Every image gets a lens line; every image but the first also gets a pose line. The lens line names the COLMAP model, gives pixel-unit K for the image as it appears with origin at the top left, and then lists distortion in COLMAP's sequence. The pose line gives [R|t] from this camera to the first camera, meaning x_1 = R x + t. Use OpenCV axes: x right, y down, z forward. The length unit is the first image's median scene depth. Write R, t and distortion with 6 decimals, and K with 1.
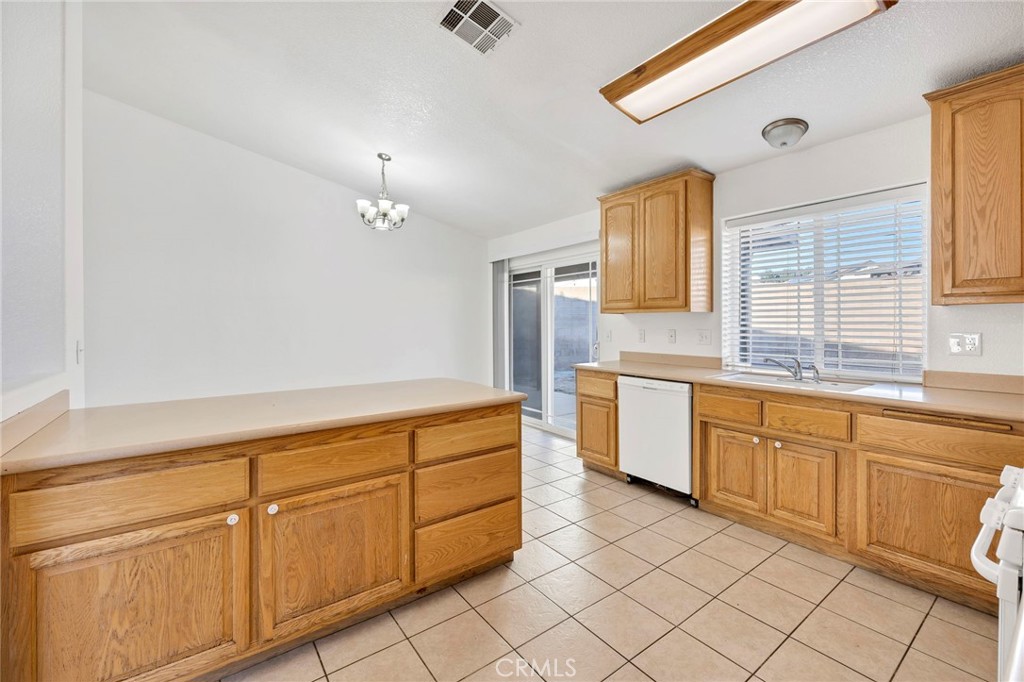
lens RADIAL K [[431.3, 0, 516.4], [0, 431.3, 326.1], [0, 0, 1]] dist [-0.001752, 0.000039]
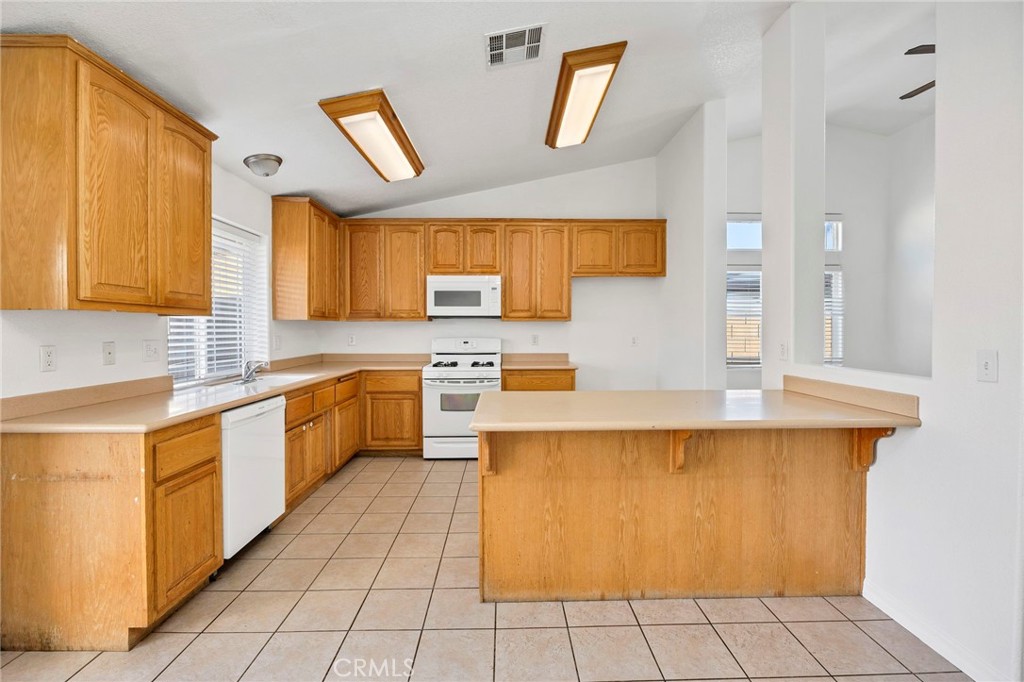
lens RADIAL K [[458.3, 0, 511.2], [0, 458.3, 336.6], [0, 0, 1]] dist [-0.010590, -0.000089]
pose [[-0.814379, -0.004132, 0.580319, -0.592911], [0.009983, 0.999727, 0.021128, -0.008829], [-0.580248, 0.022999, -0.814115, 1.551798]]
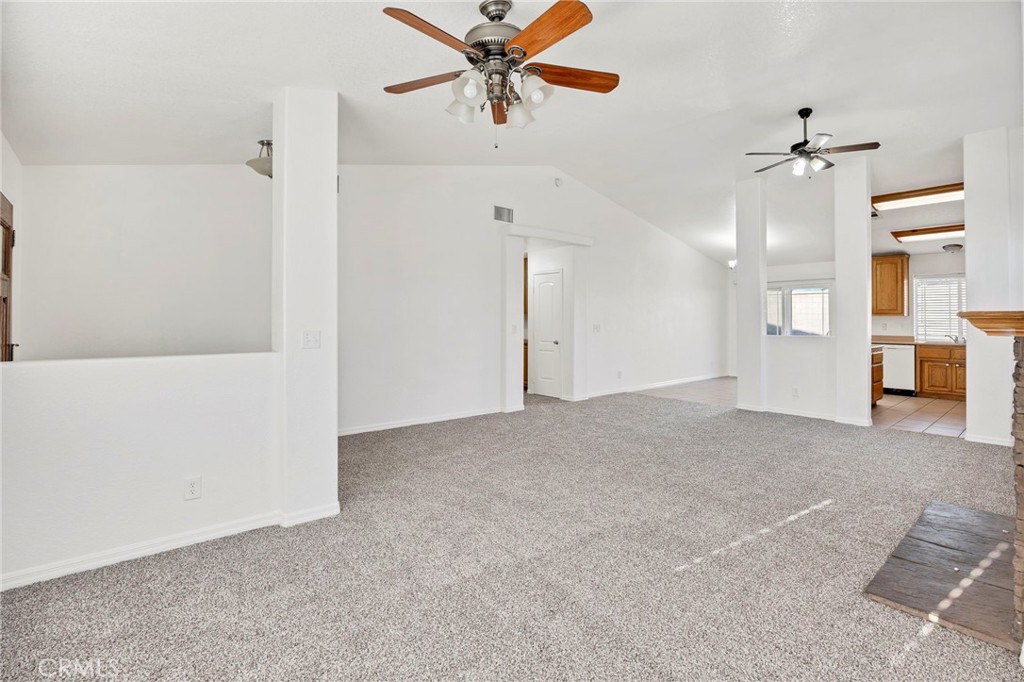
lens RADIAL K [[491.4, 0, 512.0], [0, 491.4, 311.4], [0, 0, 1]] dist [-0.002558, -0.000320]
pose [[0.997285, 0.006003, 0.073395, -2.162213], [-0.004752, 0.999841, -0.017208, -0.001353], [-0.073487, 0.016813, 0.997154, -1.683089]]
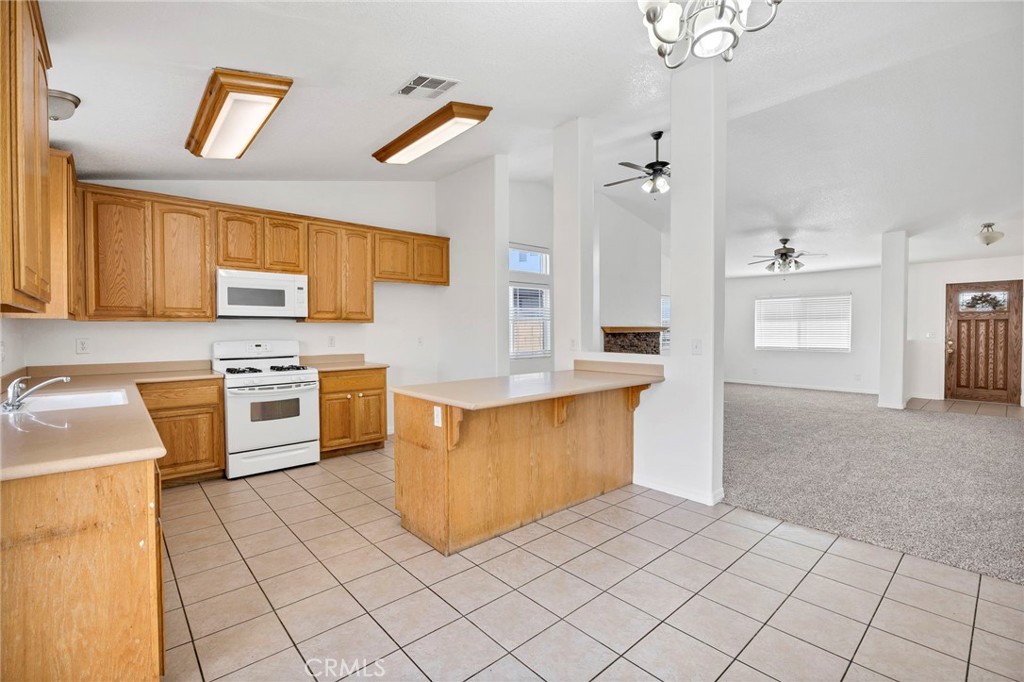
lens RADIAL K [[457.8, 0, 512.0], [0, 457.8, 341.0], [0, 0, 1]] dist [-0.006607, -0.000118]
pose [[-0.996160, 0.011300, -0.086819, -0.172287], [0.008349, 0.999377, 0.034279, -0.013923], [0.087152, 0.033423, -0.995634, 1.879345]]
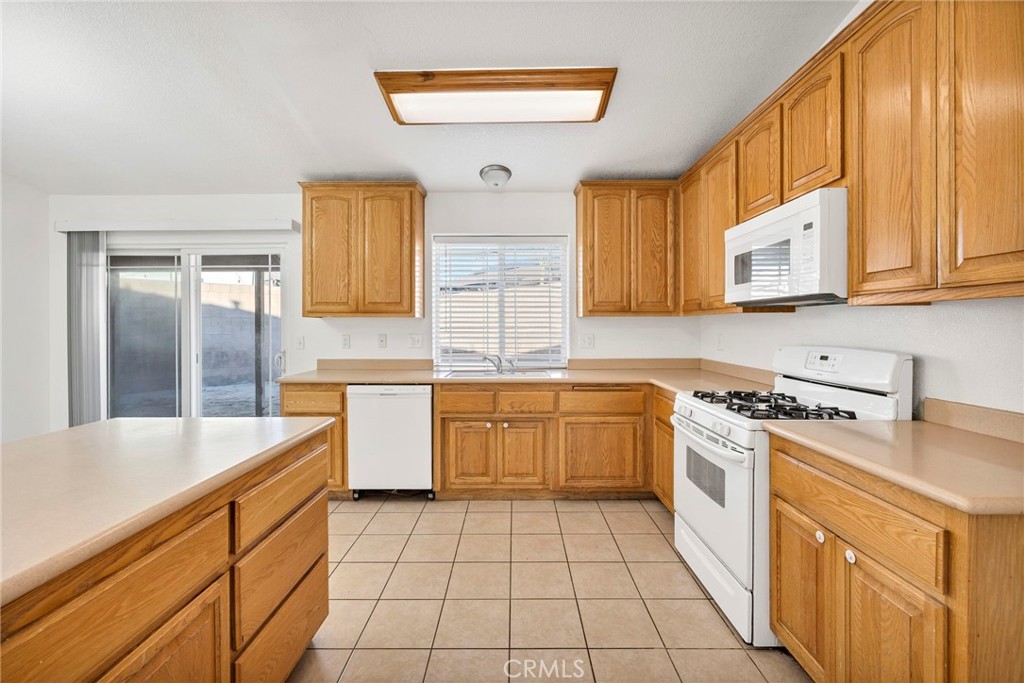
lens RADIAL K [[425.6, 0, 513.3], [0, 425.6, 329.3], [0, 0, 1]] dist [-0.004511, 0.000005]
pose [[0.600467, -0.001927, 0.799647, -0.323559], [0.005232, 0.999985, -0.001519, -0.000827], [-0.799632, 0.005095, 0.600468, 0.211188]]
